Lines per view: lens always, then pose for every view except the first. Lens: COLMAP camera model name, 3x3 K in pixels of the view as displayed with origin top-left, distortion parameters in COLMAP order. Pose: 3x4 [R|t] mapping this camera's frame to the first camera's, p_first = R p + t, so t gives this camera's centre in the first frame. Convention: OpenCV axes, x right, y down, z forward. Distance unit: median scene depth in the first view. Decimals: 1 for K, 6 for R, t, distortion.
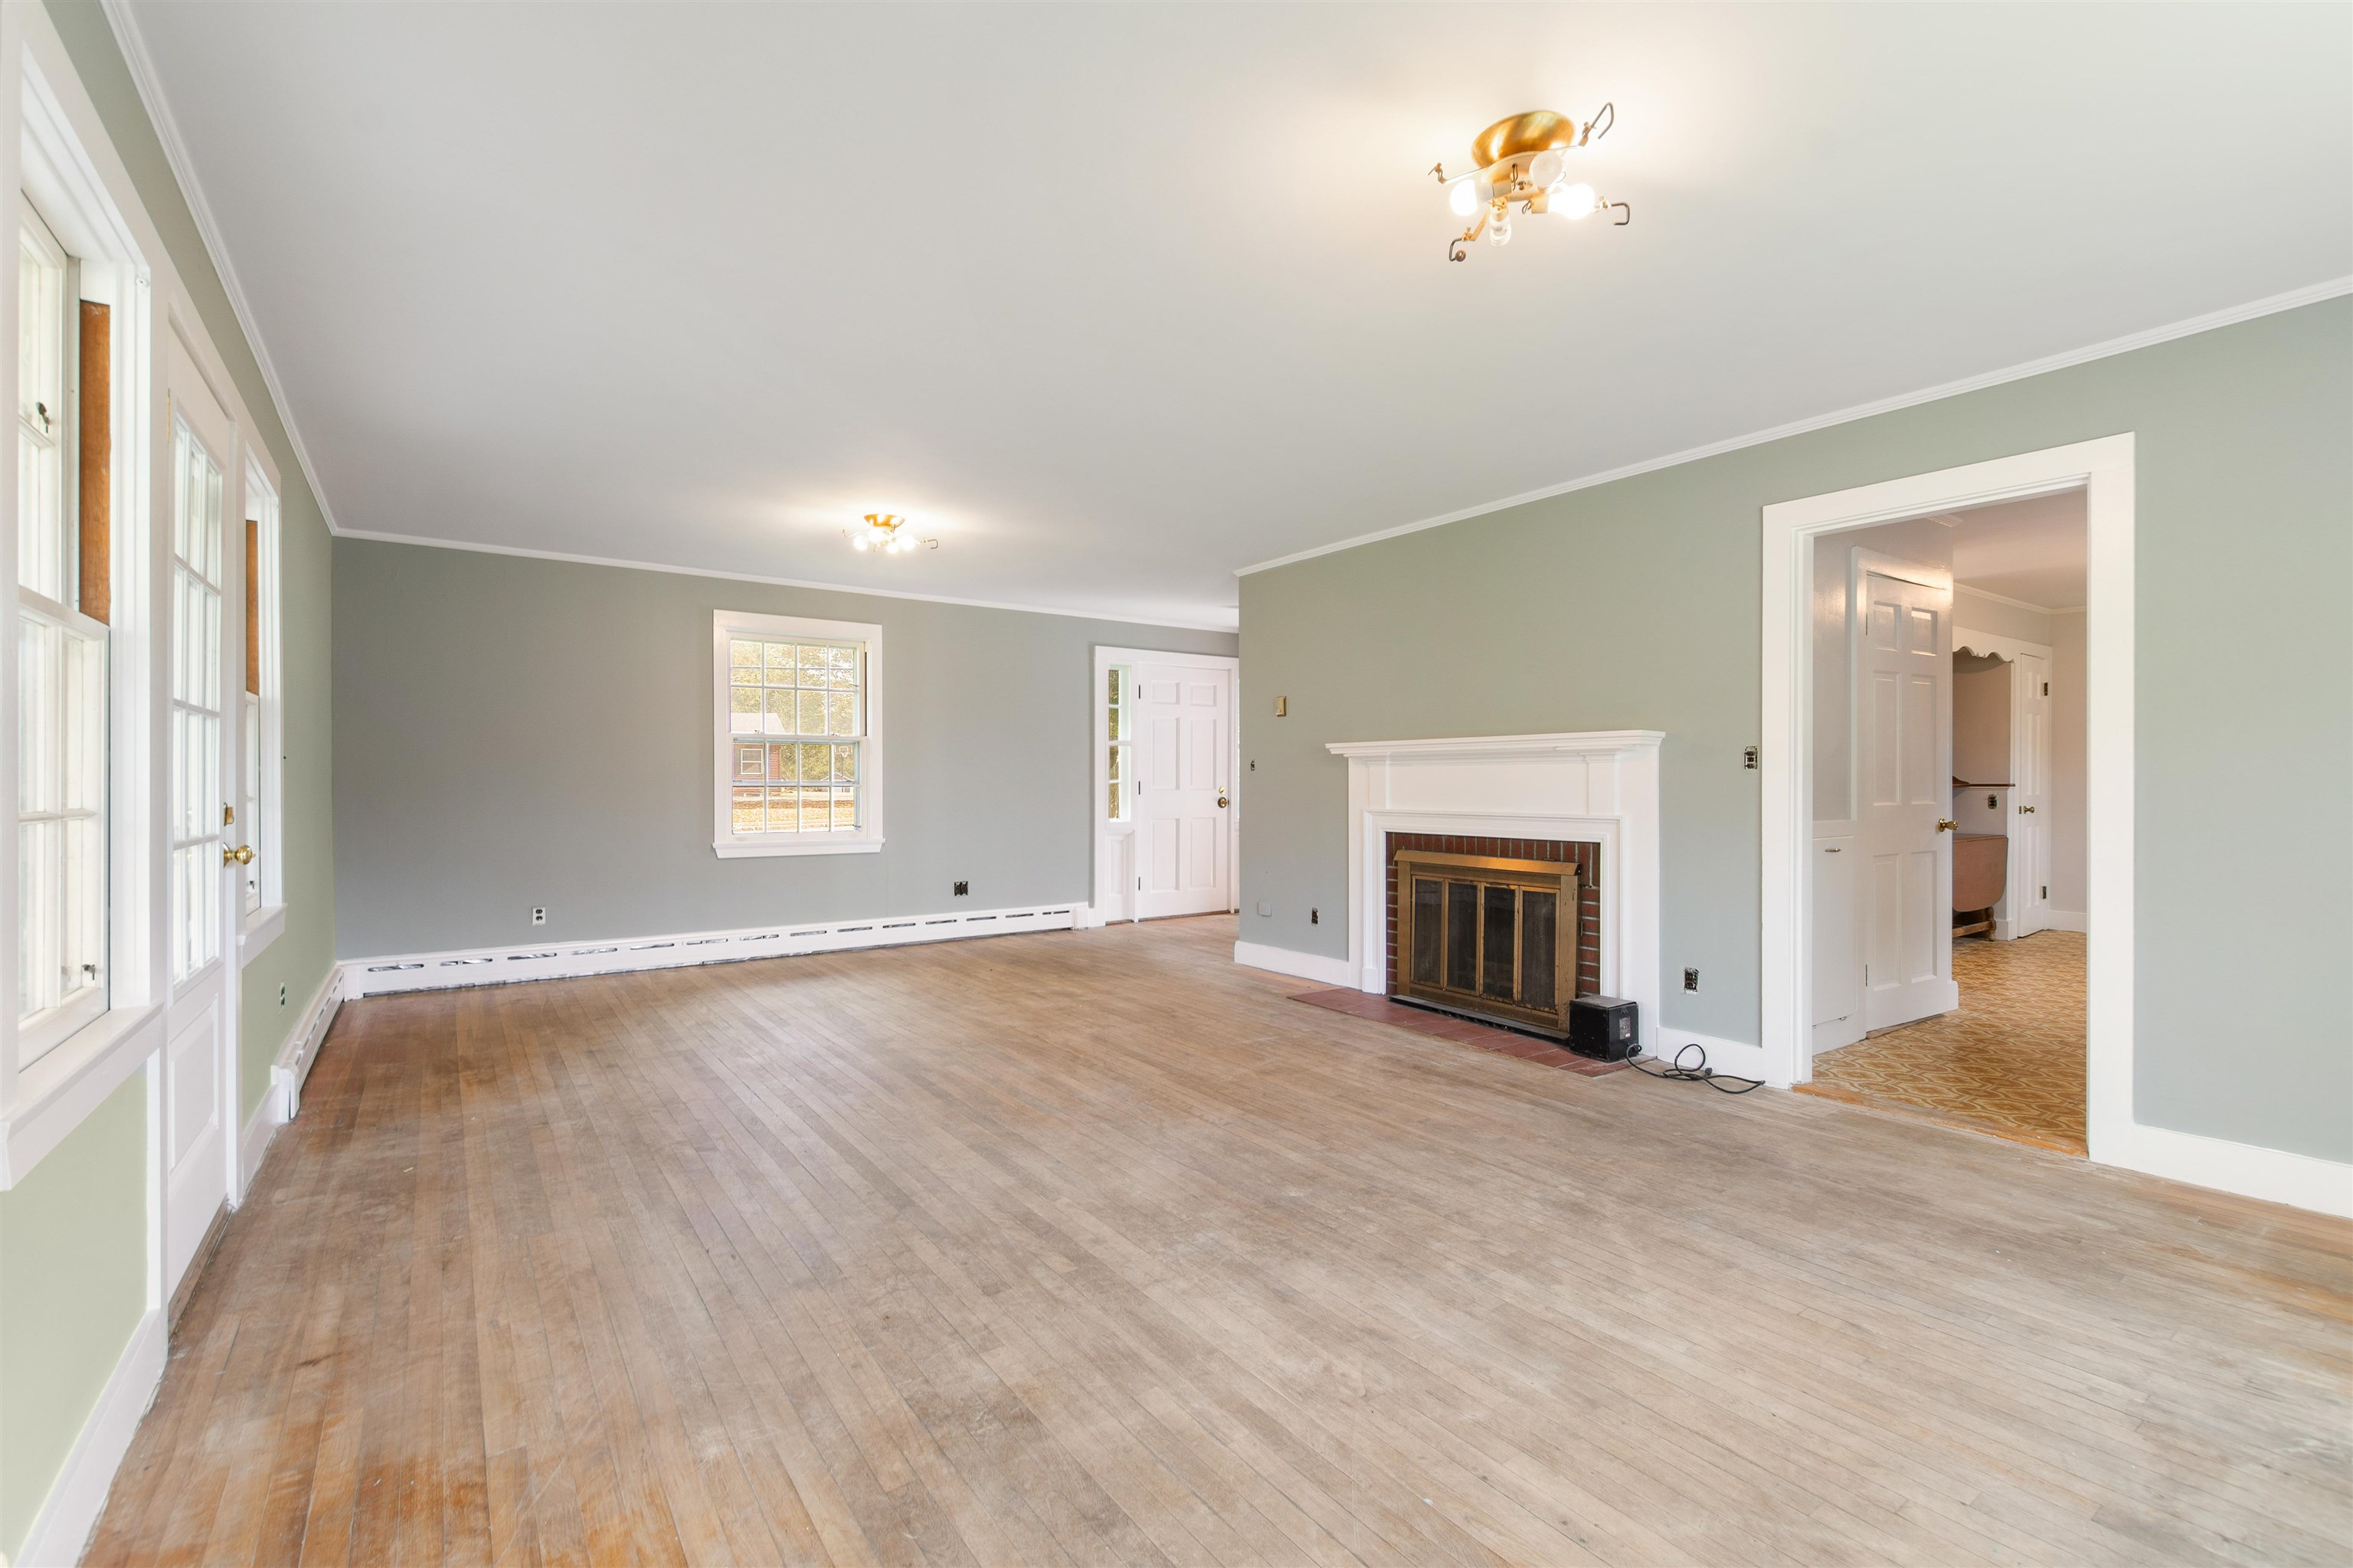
lens RADIAL K [[1027.6, 0, 1166.5], [0, 1027.6, 779.3], [0, 0, 1]] dist [-0.004317, -0.000244]
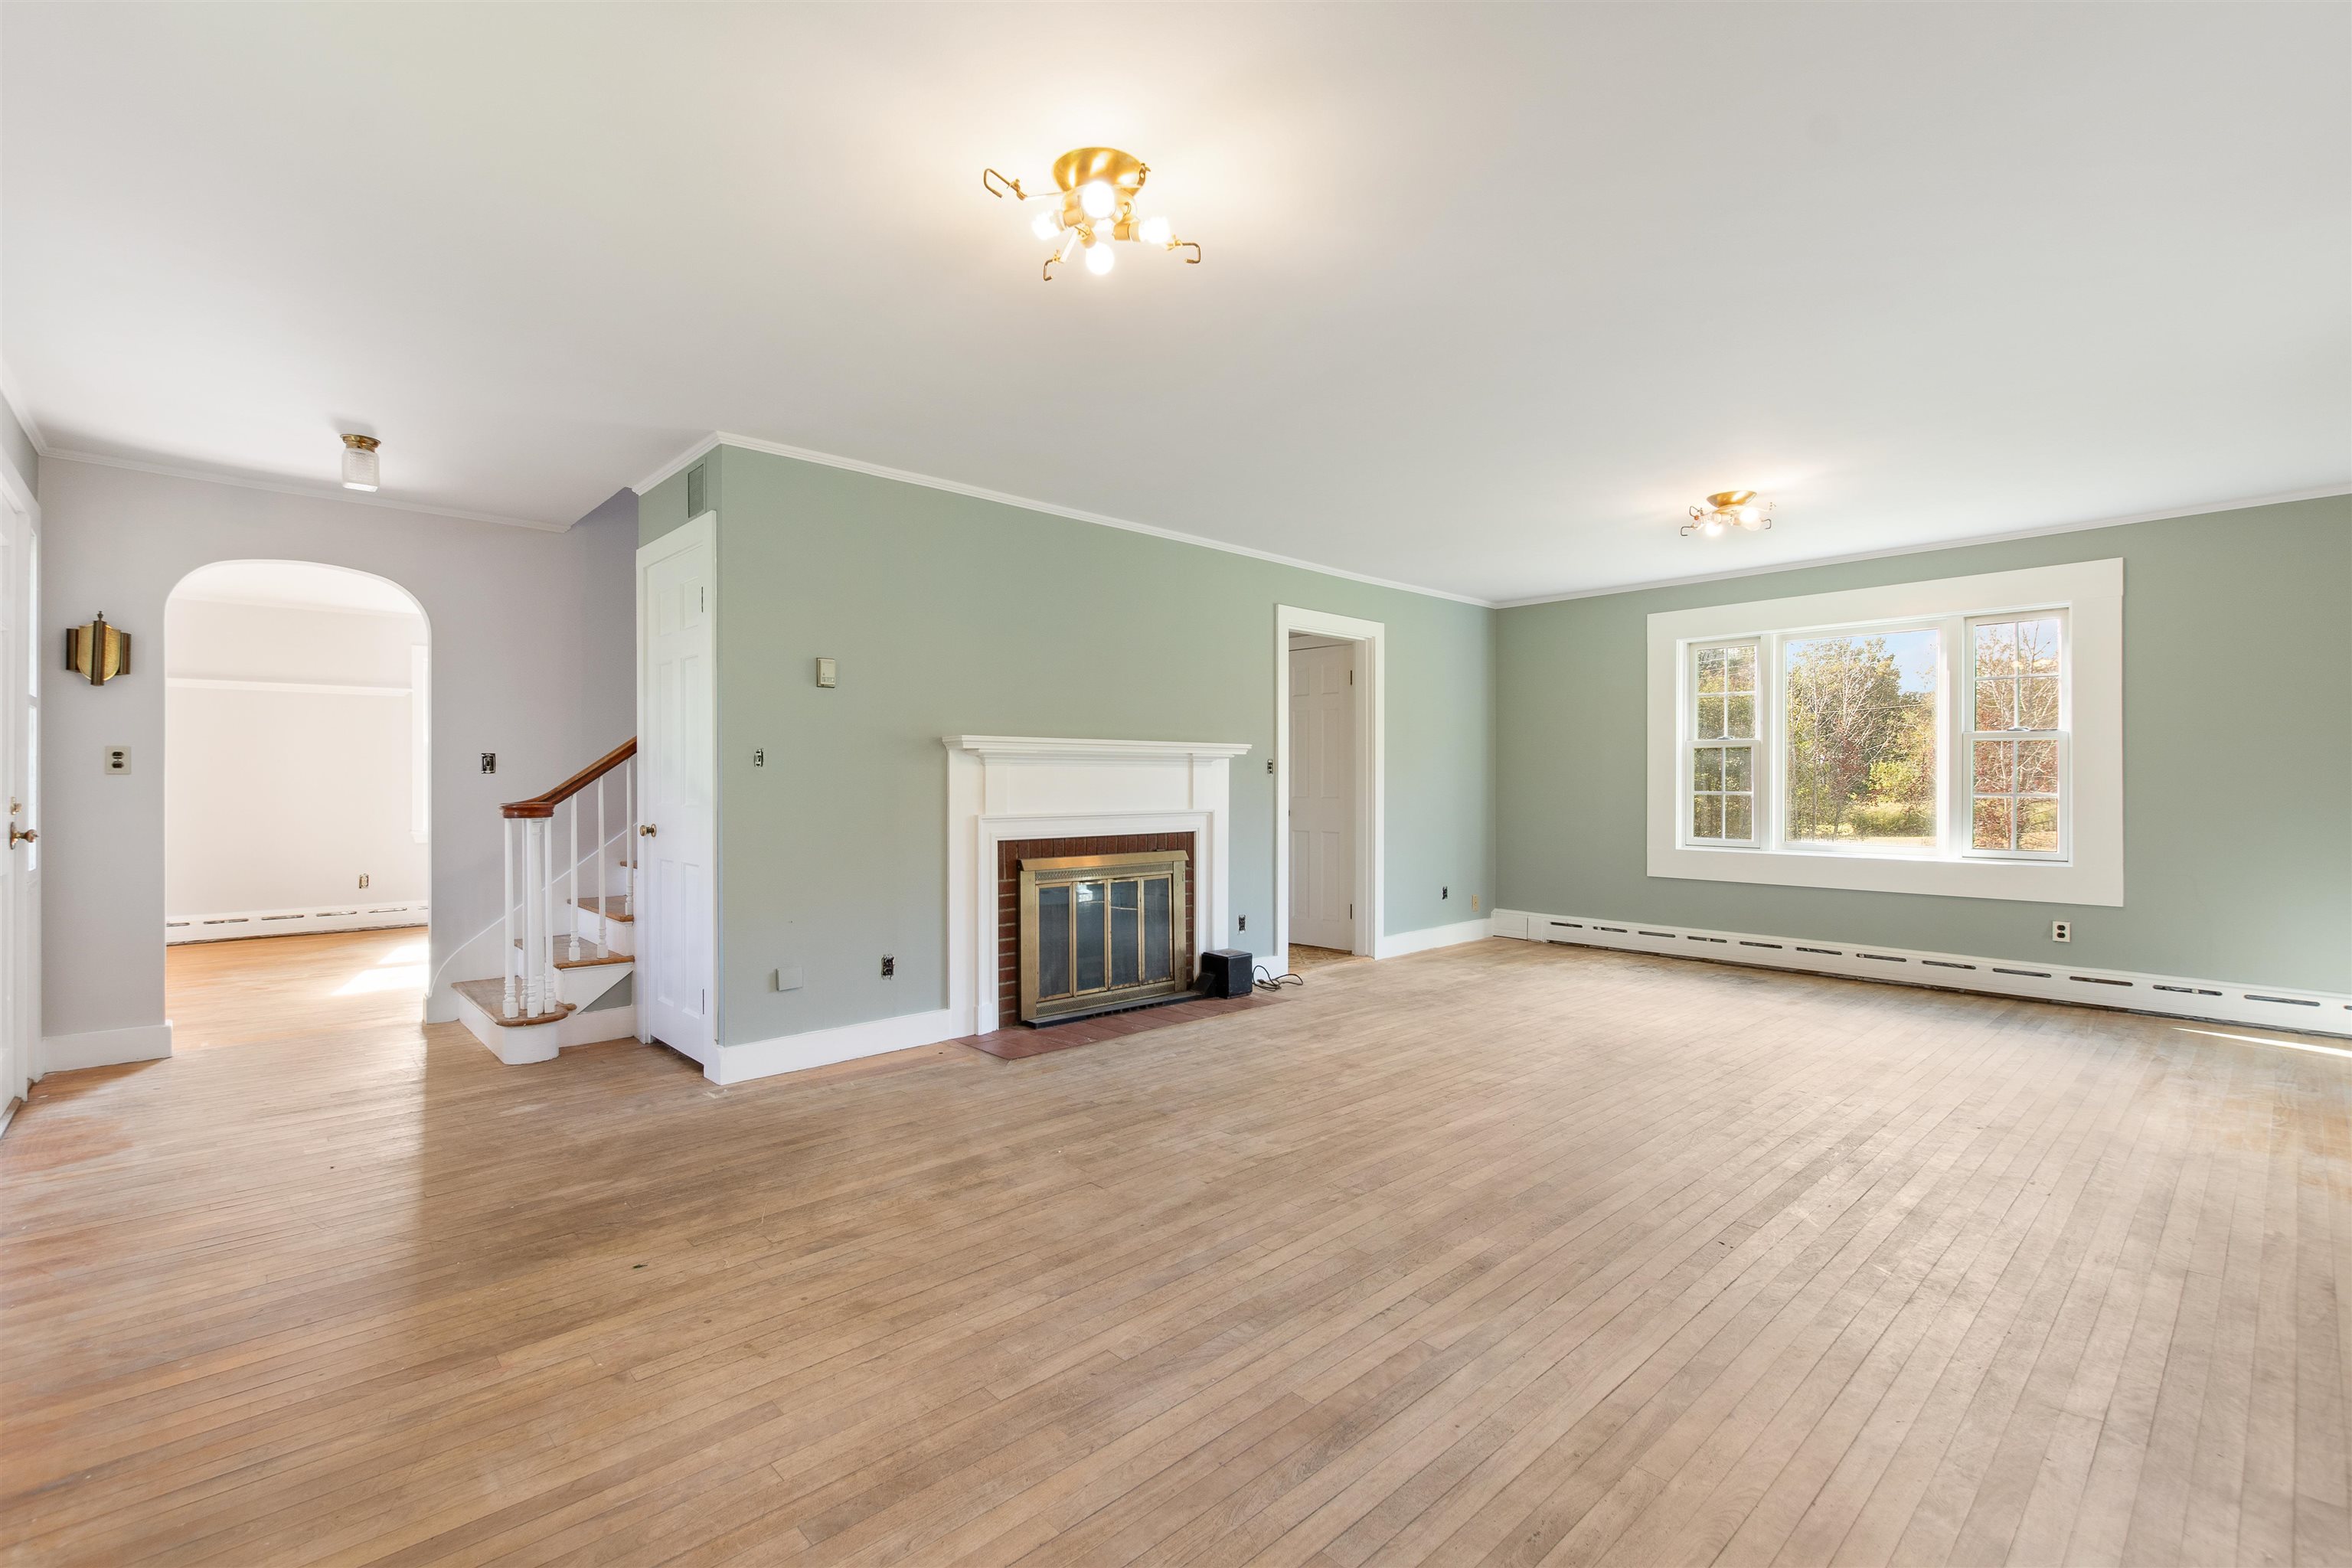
lens RADIAL K [[1027.1, 0, 1172.3], [0, 1027.1, 785.7], [0, 0, 1]] dist [-0.004317, -0.000244]
pose [[-0.125169, -0.001481, 0.992134, -0.786589], [0.001626, 0.999997, 0.001698, 0.003913], [-0.992134, 0.001825, -0.125166, 1.144573]]
